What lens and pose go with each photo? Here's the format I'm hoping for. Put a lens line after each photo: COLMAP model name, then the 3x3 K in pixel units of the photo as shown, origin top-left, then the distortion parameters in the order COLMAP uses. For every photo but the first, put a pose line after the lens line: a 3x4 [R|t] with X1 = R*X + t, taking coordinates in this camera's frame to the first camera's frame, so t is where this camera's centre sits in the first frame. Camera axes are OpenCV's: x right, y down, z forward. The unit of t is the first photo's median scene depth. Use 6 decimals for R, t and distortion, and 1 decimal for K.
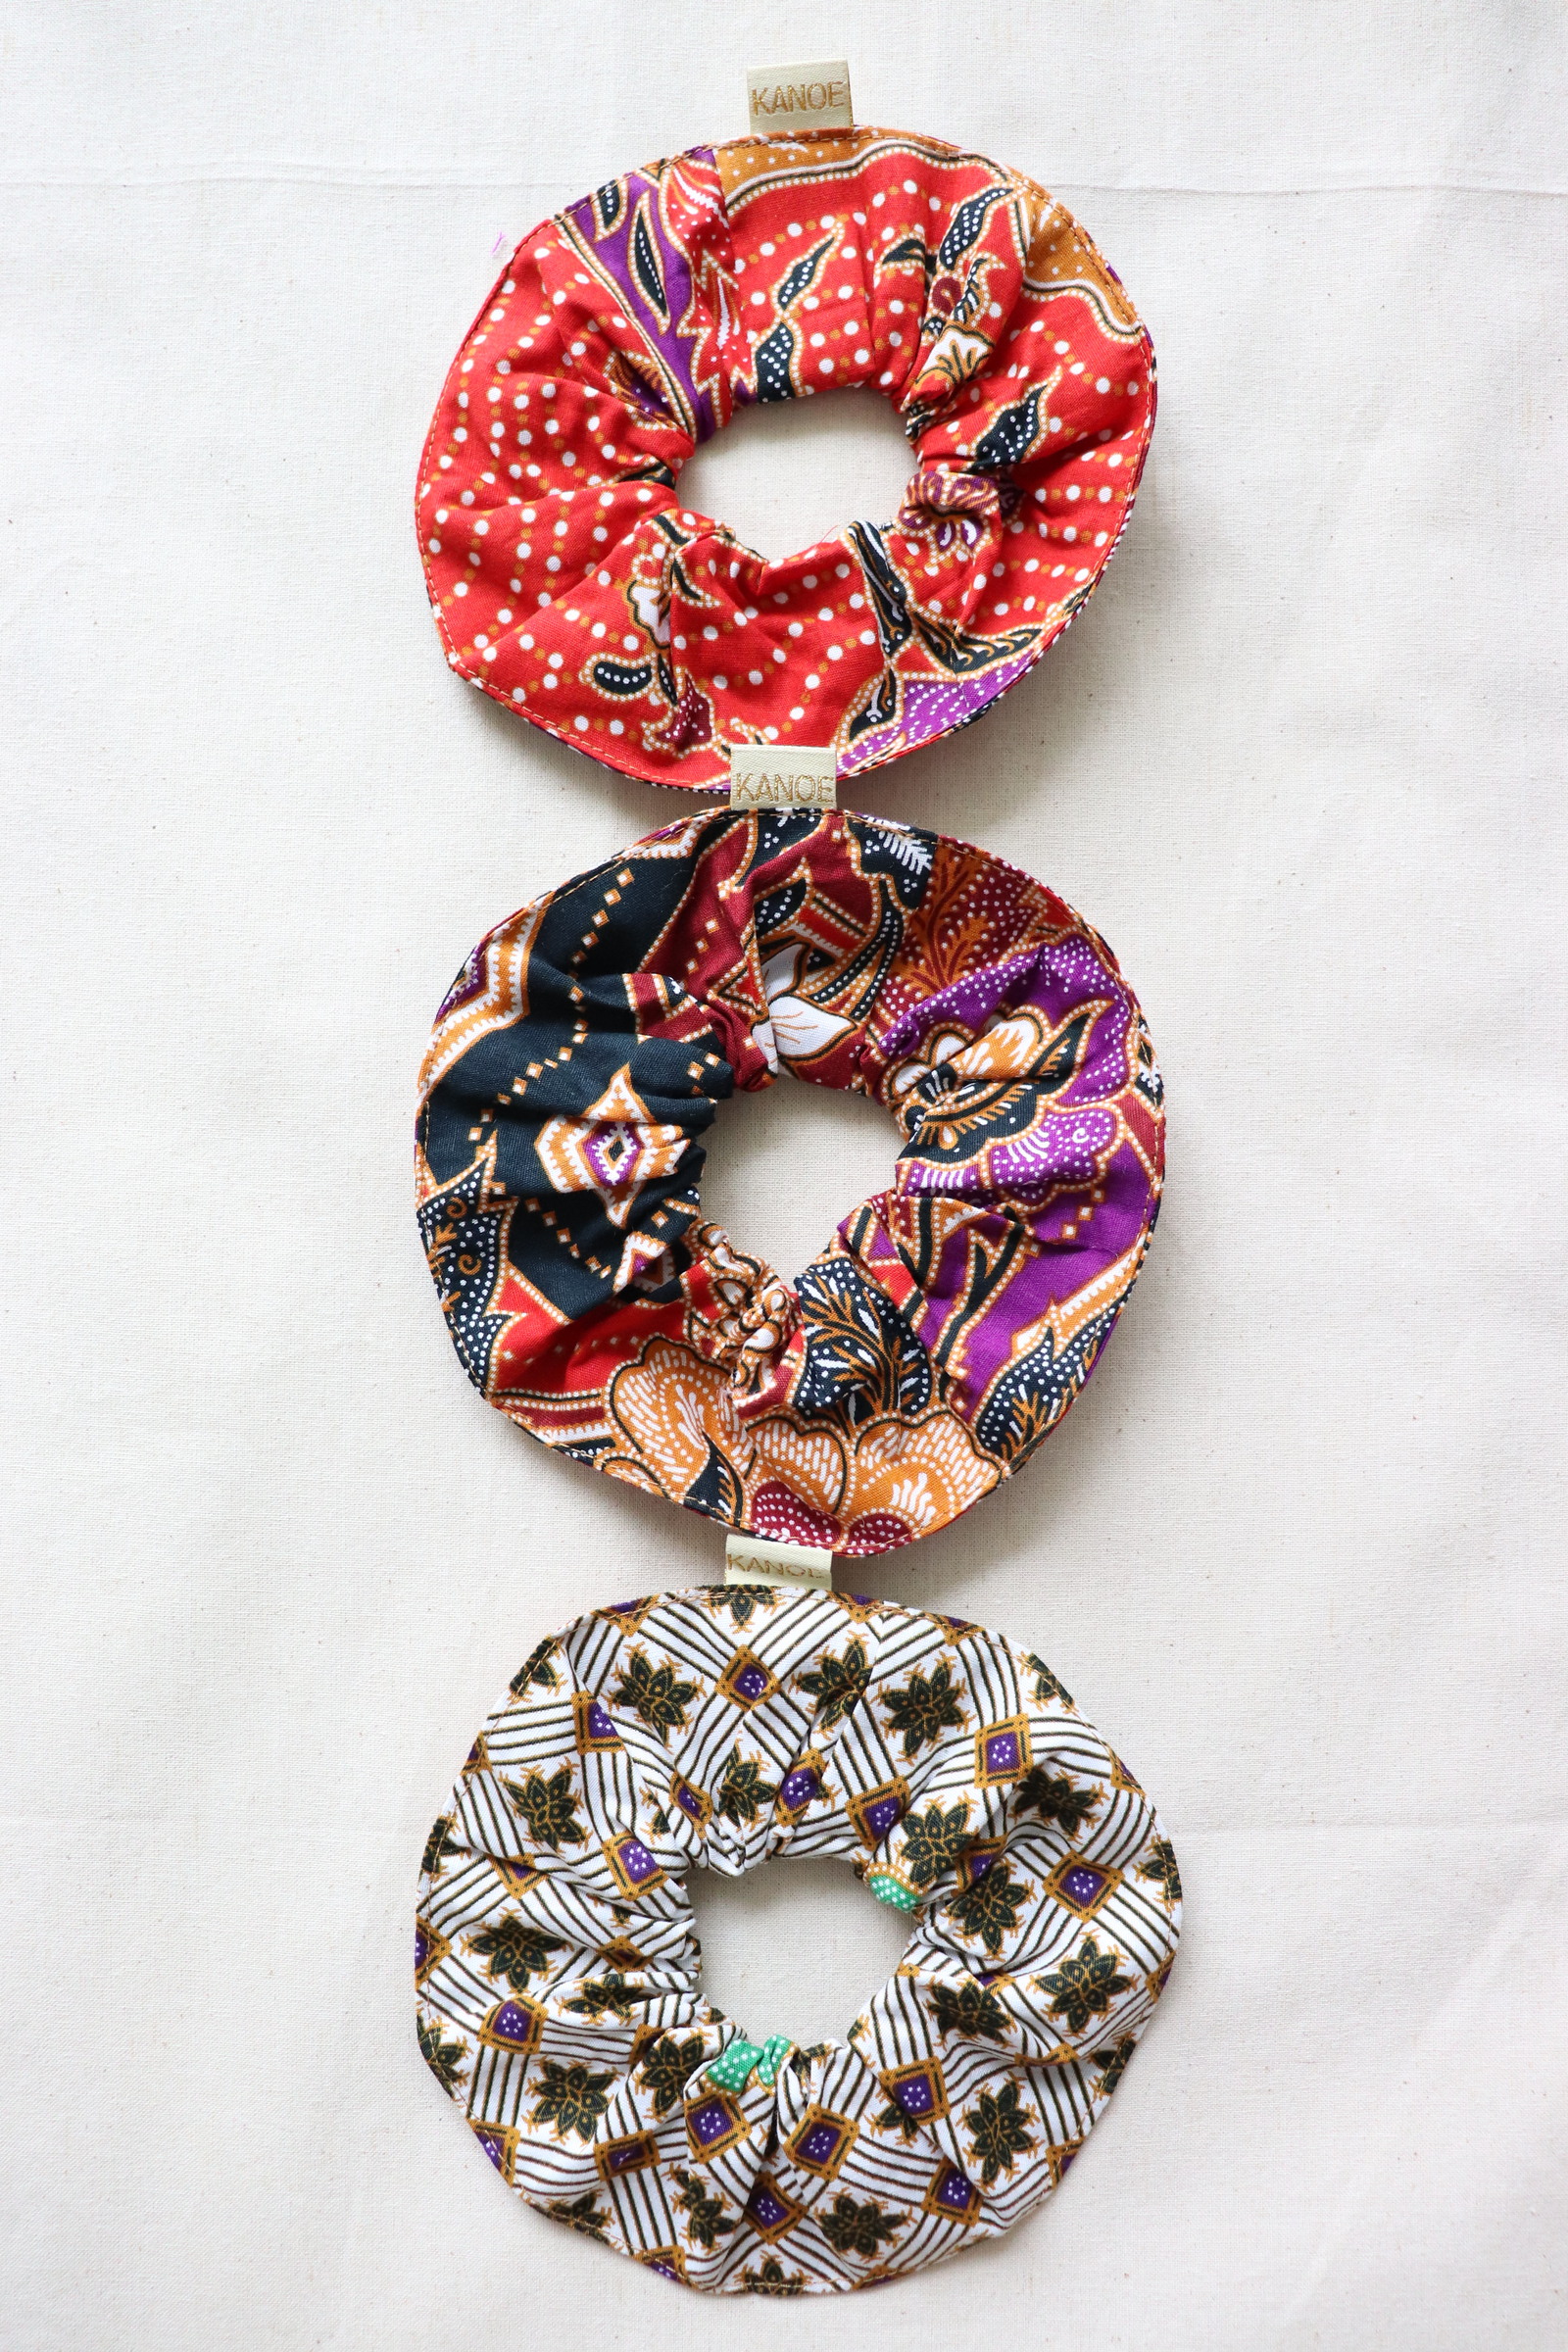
lens RADIAL K [[2186.0, 0, 772.9], [0, 2186.0, 1107.1], [0, 0, 1]] dist [-0.100564, 0.013258]
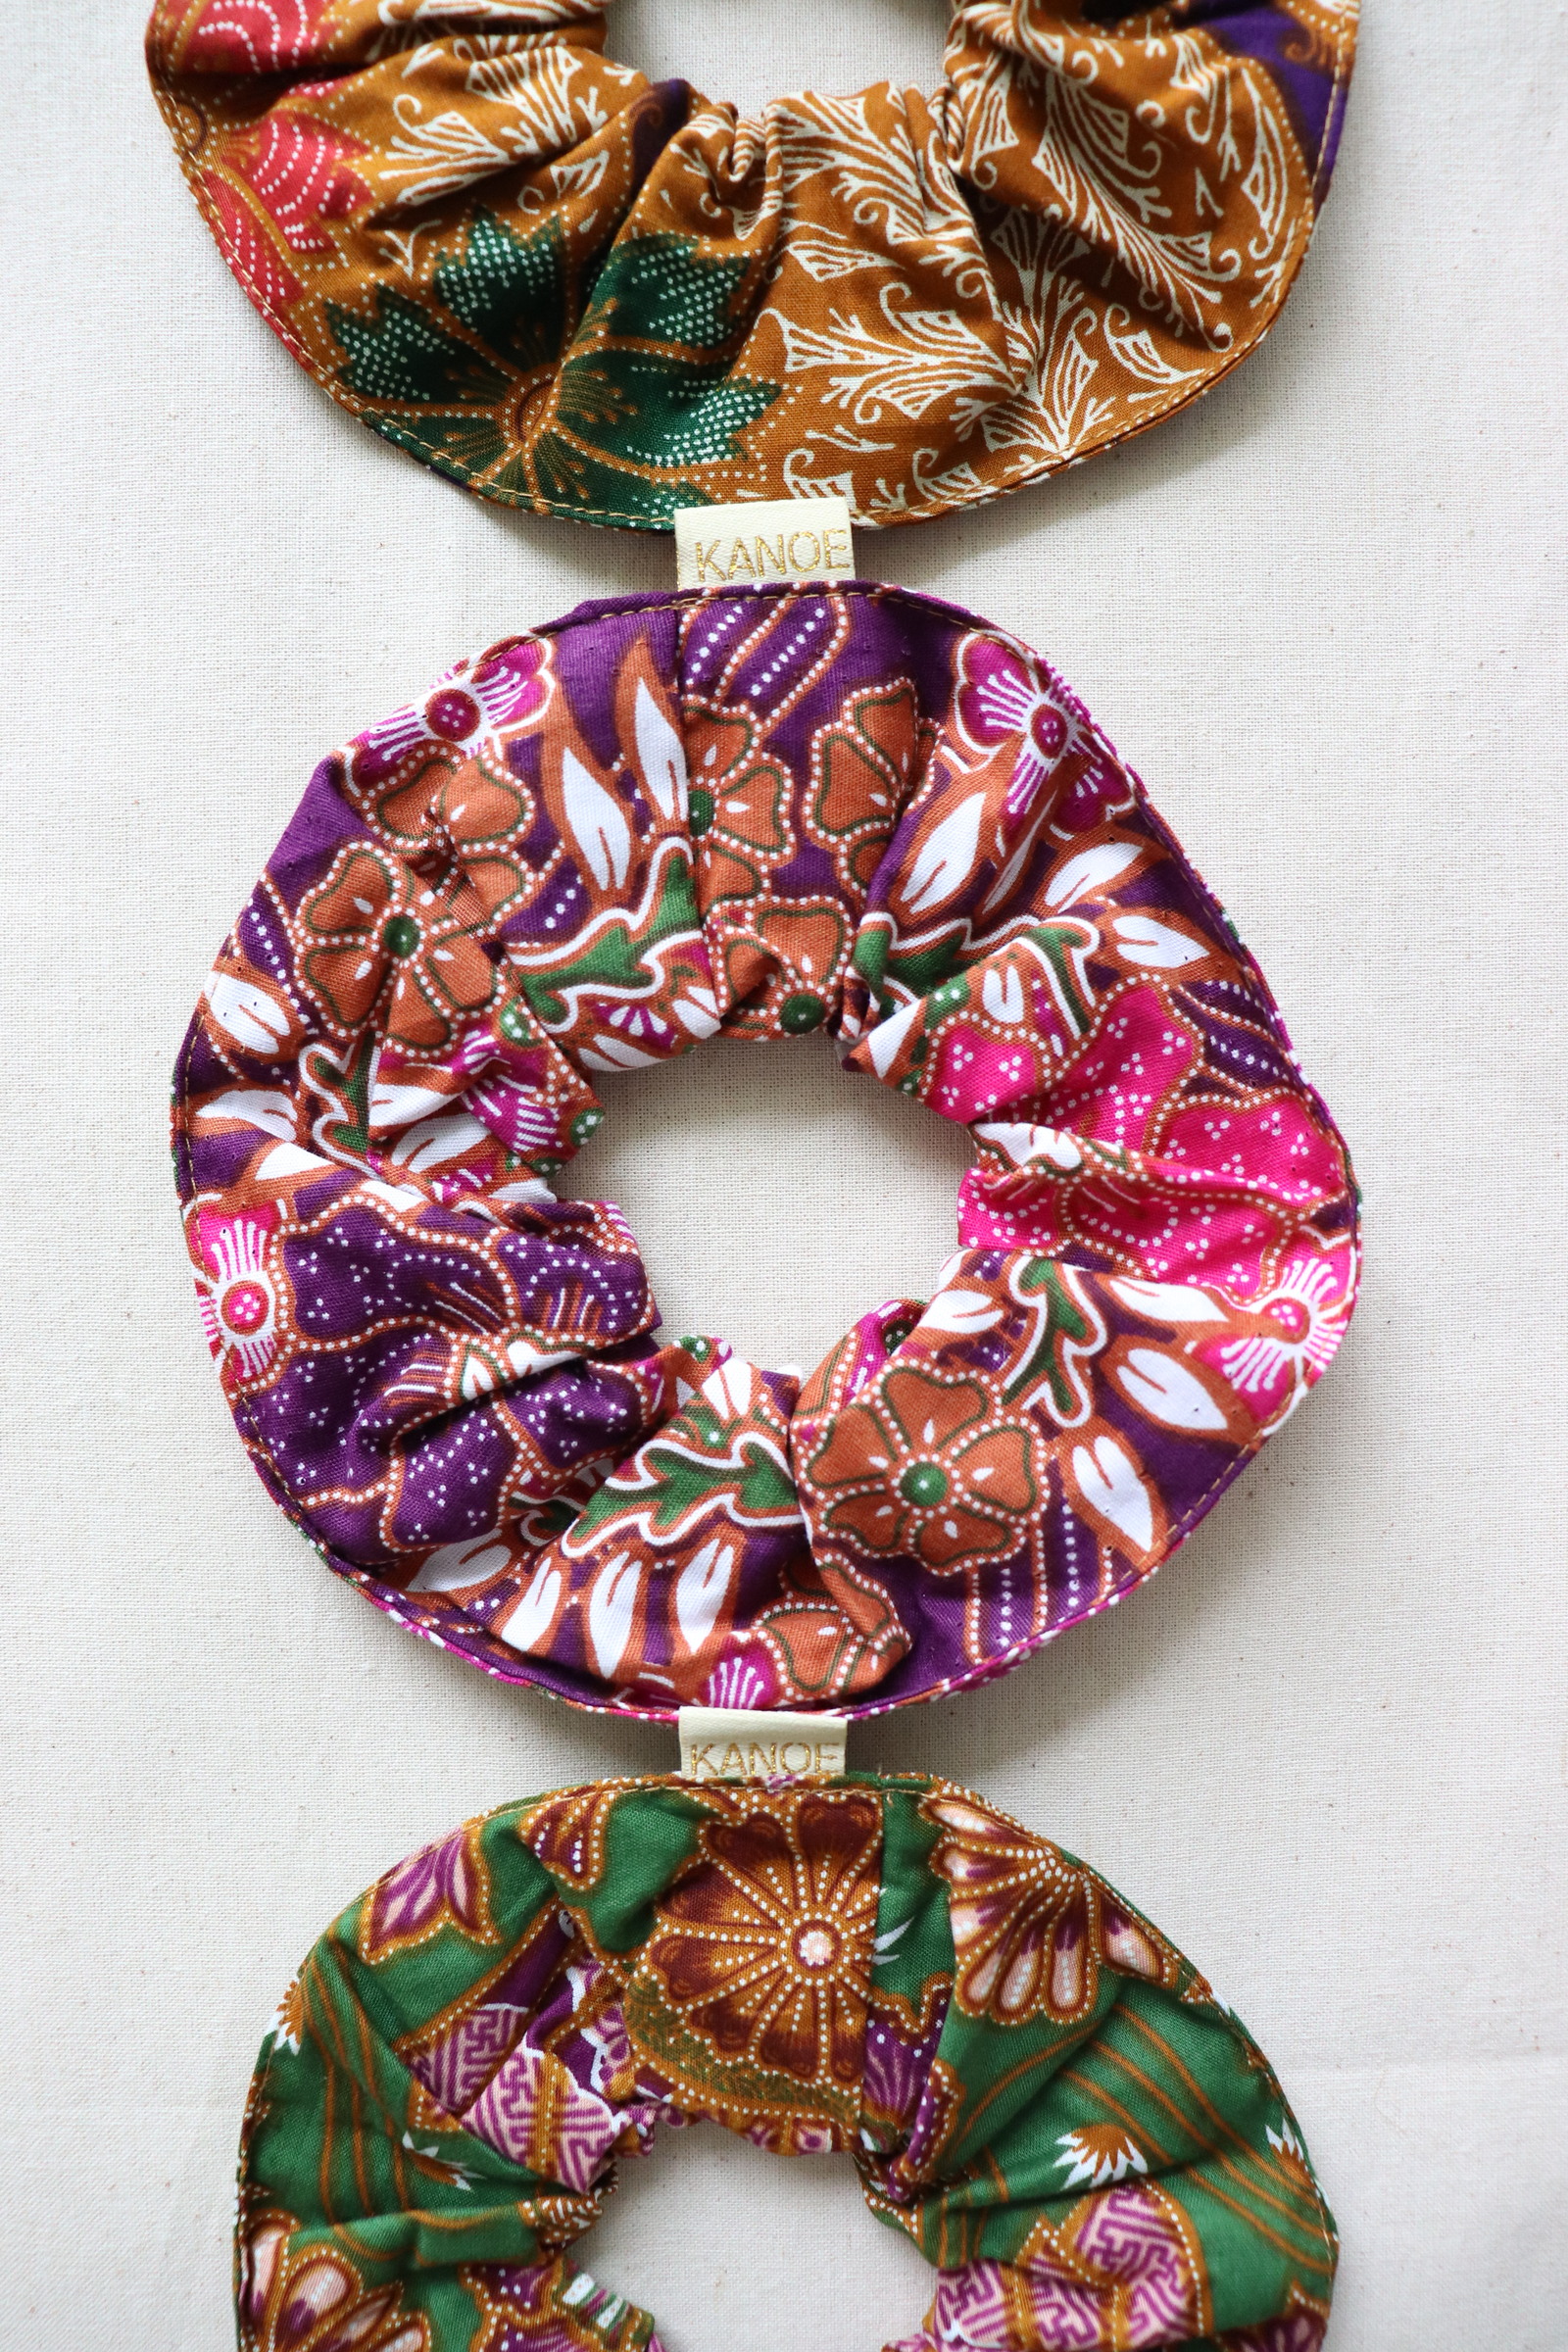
lens RADIAL K [[2186.0, 0, 797.3], [0, 2186.0, 1172.9], [0, 0, 1]] dist [-0.100564, 0.013258]
pose [[0.999157, -0.029820, 0.028228, 0.003443], [0.027730, 0.997037, 0.071754, -0.002998], [-0.030285, -0.070911, 0.997023, 0.358381]]
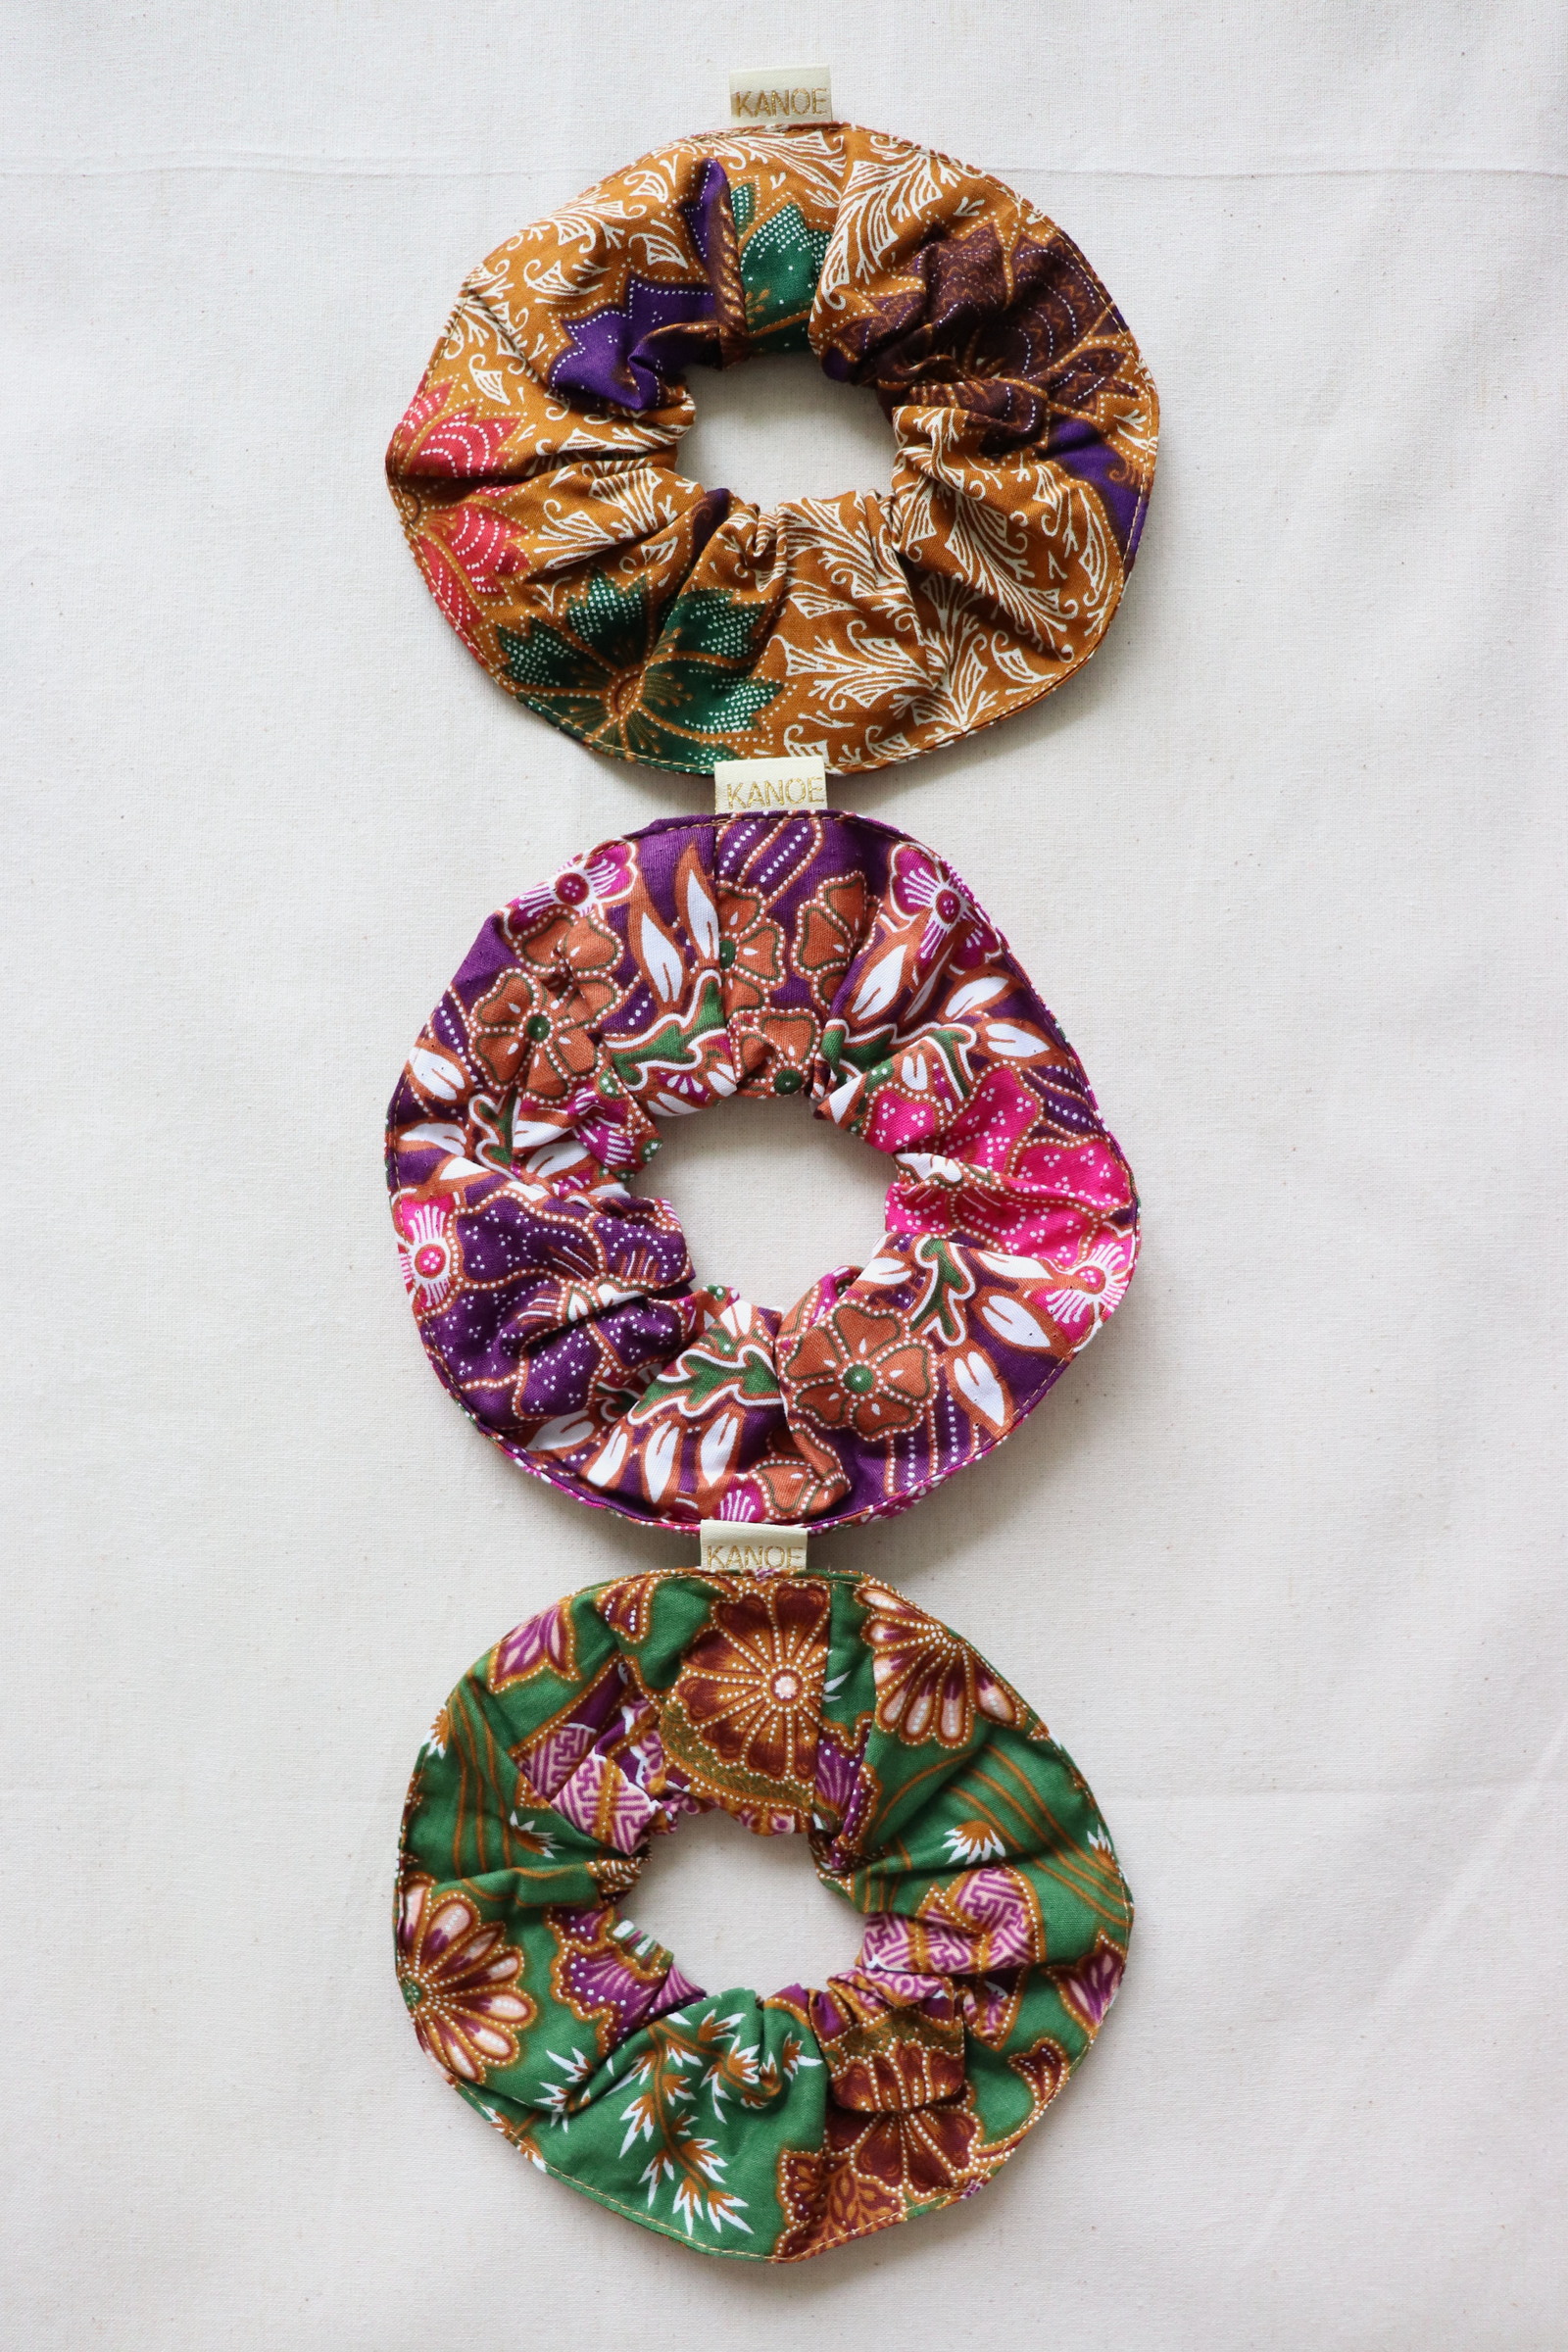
lens RADIAL K [[3565.9, 0, 790.7], [0, 3565.9, 1096.5], [0, 0, 1]] dist [-0.402417, 0.000000]
pose [[0.999911, -0.008647, 0.010132, 0.008648], [0.008648, 0.999963, -0.000072, 0.003498], [-0.010131, 0.000160, 0.999949, -0.669118]]
